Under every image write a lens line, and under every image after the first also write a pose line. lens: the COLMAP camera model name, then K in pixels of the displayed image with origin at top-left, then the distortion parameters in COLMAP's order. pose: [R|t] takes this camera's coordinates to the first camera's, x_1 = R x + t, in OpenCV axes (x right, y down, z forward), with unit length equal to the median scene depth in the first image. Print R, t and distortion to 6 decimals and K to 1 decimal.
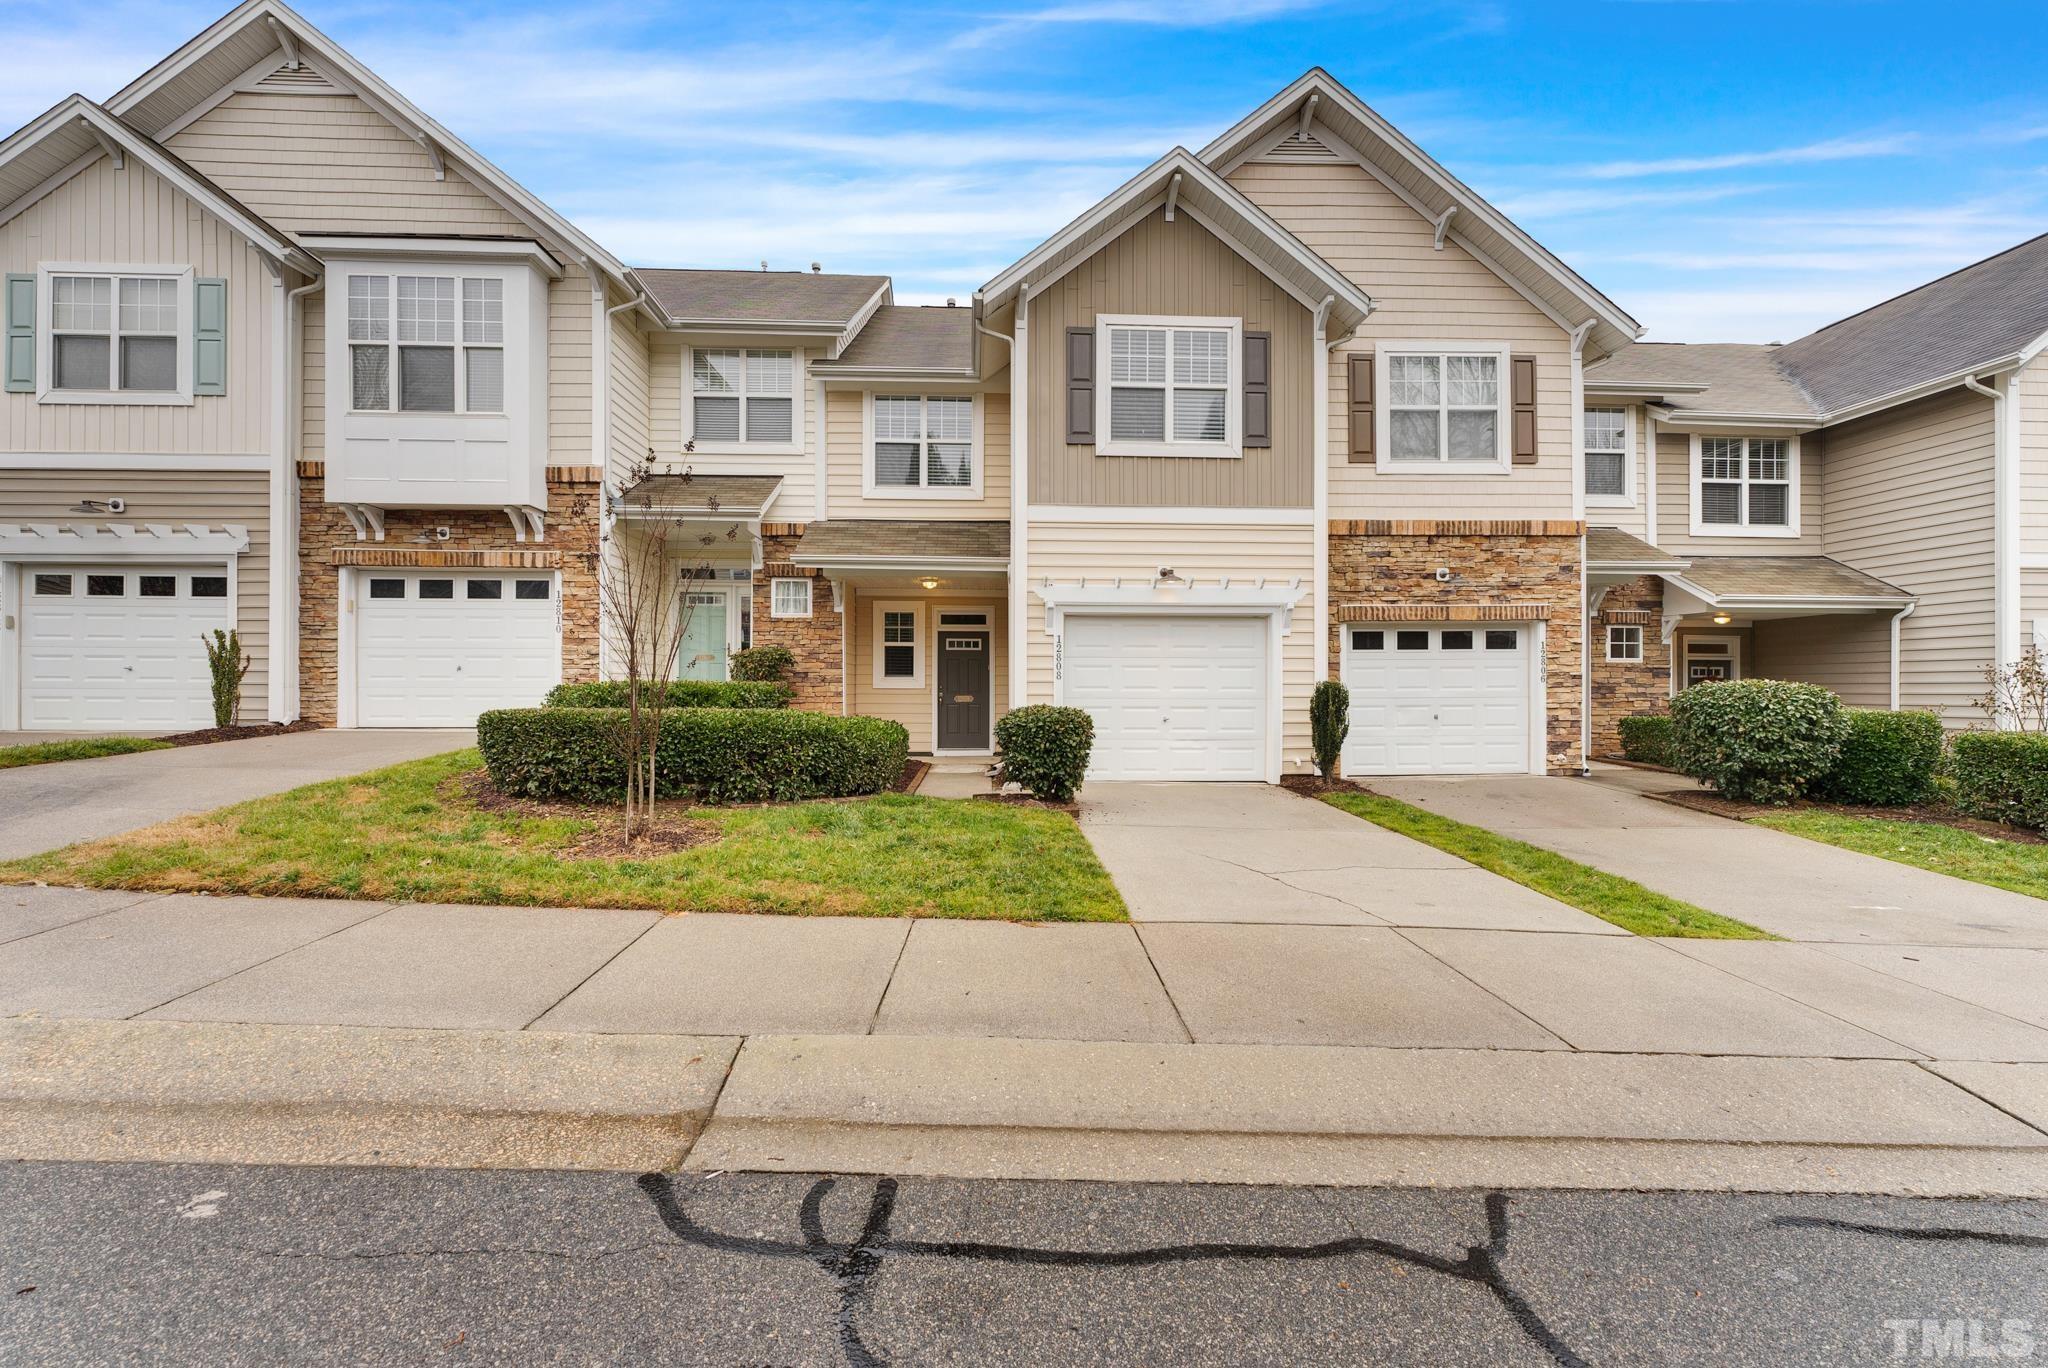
lens RADIAL K [[820.0, 0, 1019.1], [0, 820.0, 689.5], [0, 0, 1]] dist [-0.007294, 0.001402]
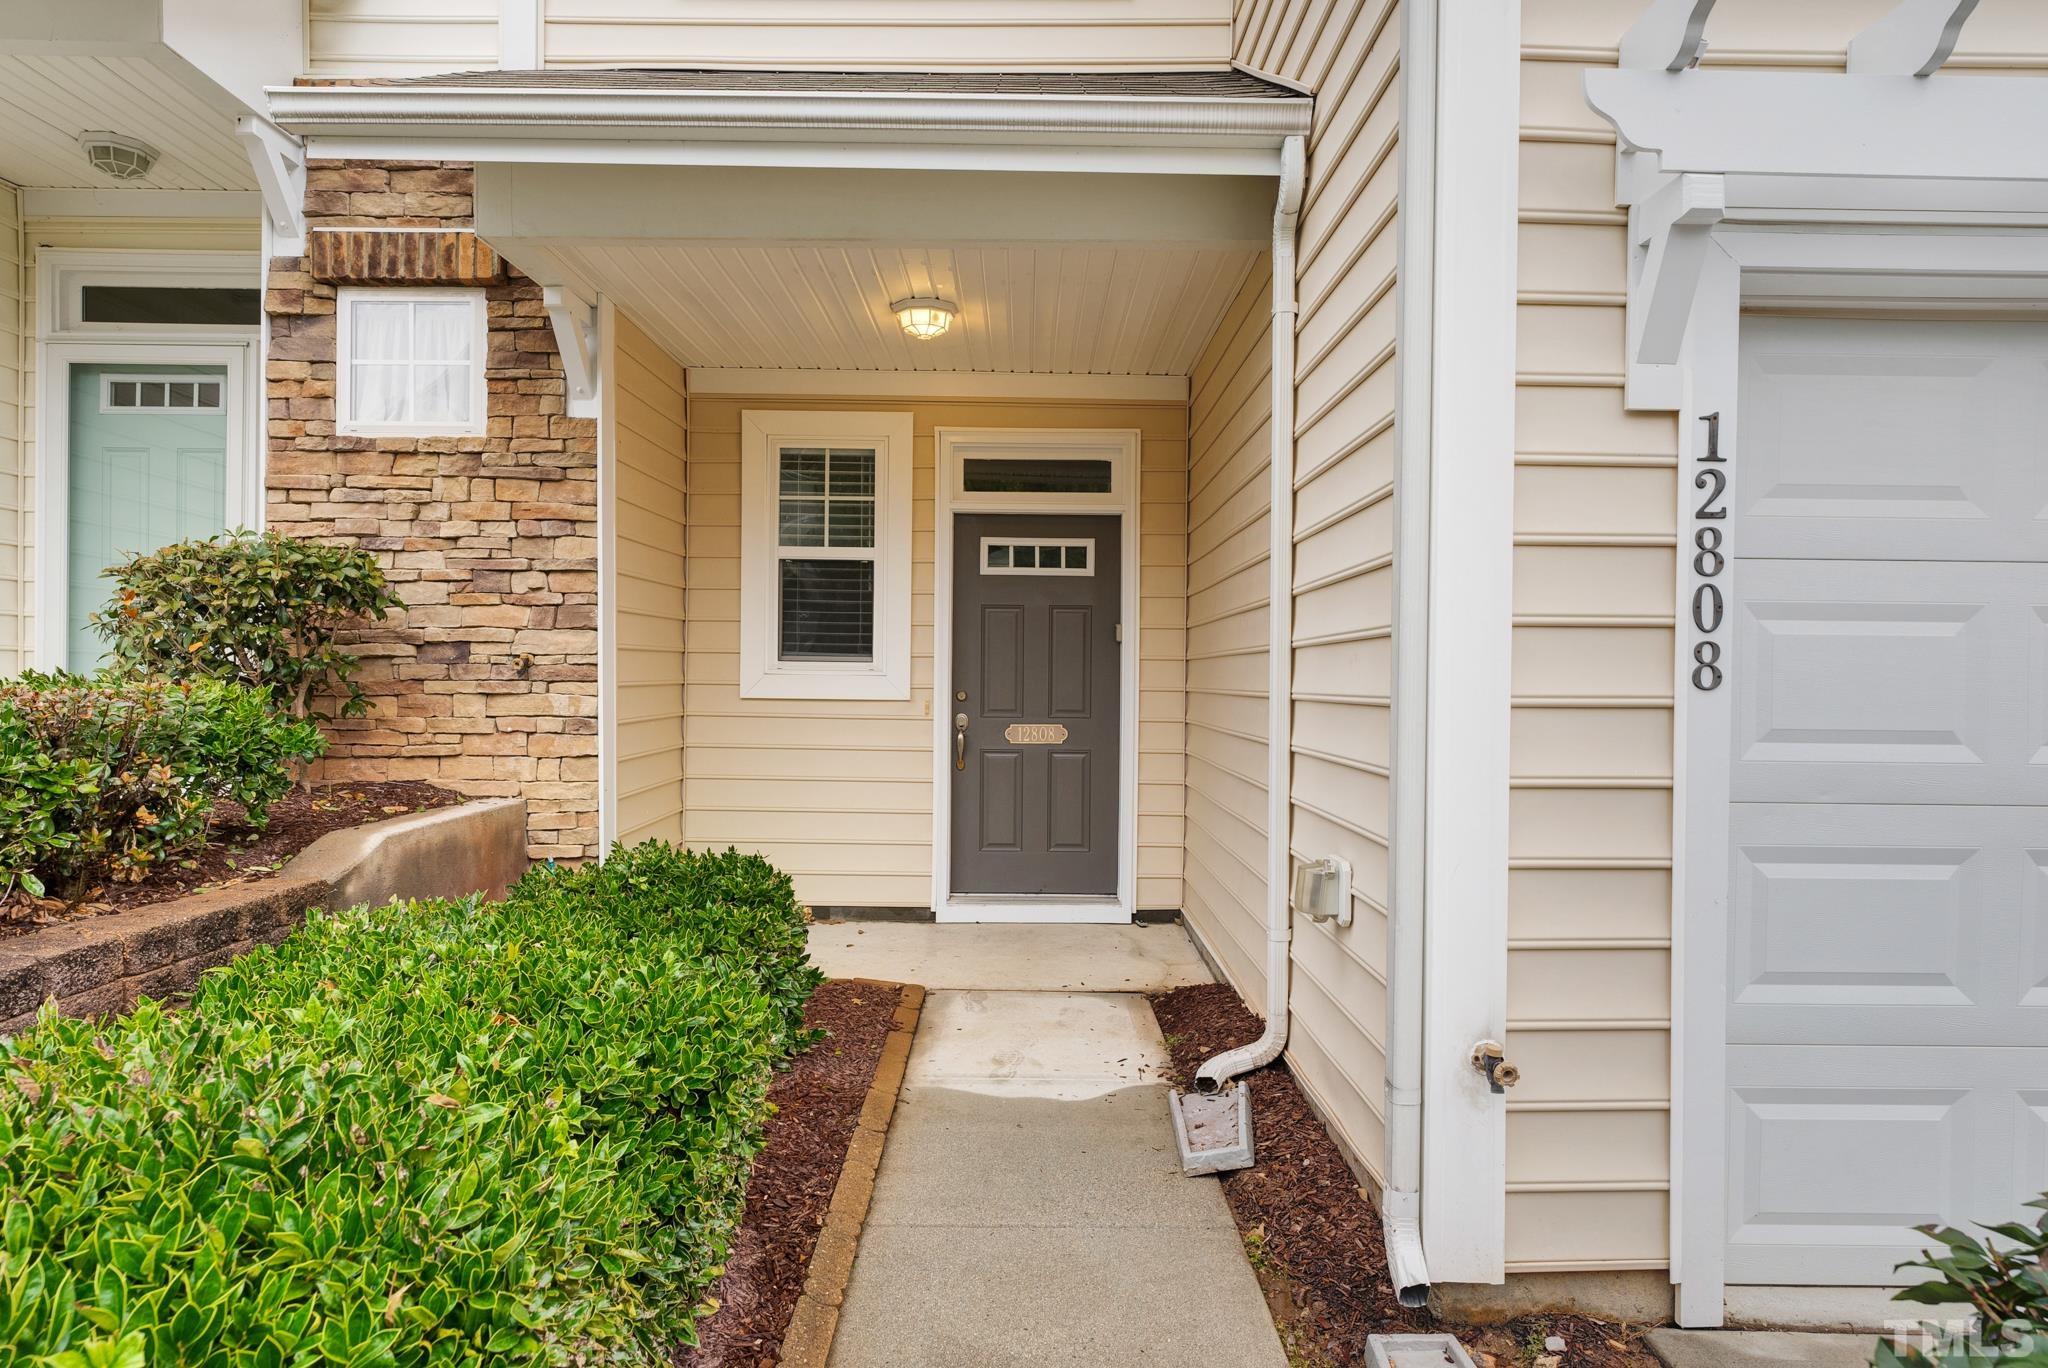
lens RADIAL K [[1116.7, 0, 1024.8], [0, 1116.7, 681.3], [0, 0, 1]] dist [-0.000447, -0.000015]
pose [[0.999423, 0.008718, -0.032822, -0.058767], [-0.008519, 0.999944, 0.006199, -0.010981], [0.032874, -0.005916, 0.999442, 0.588113]]
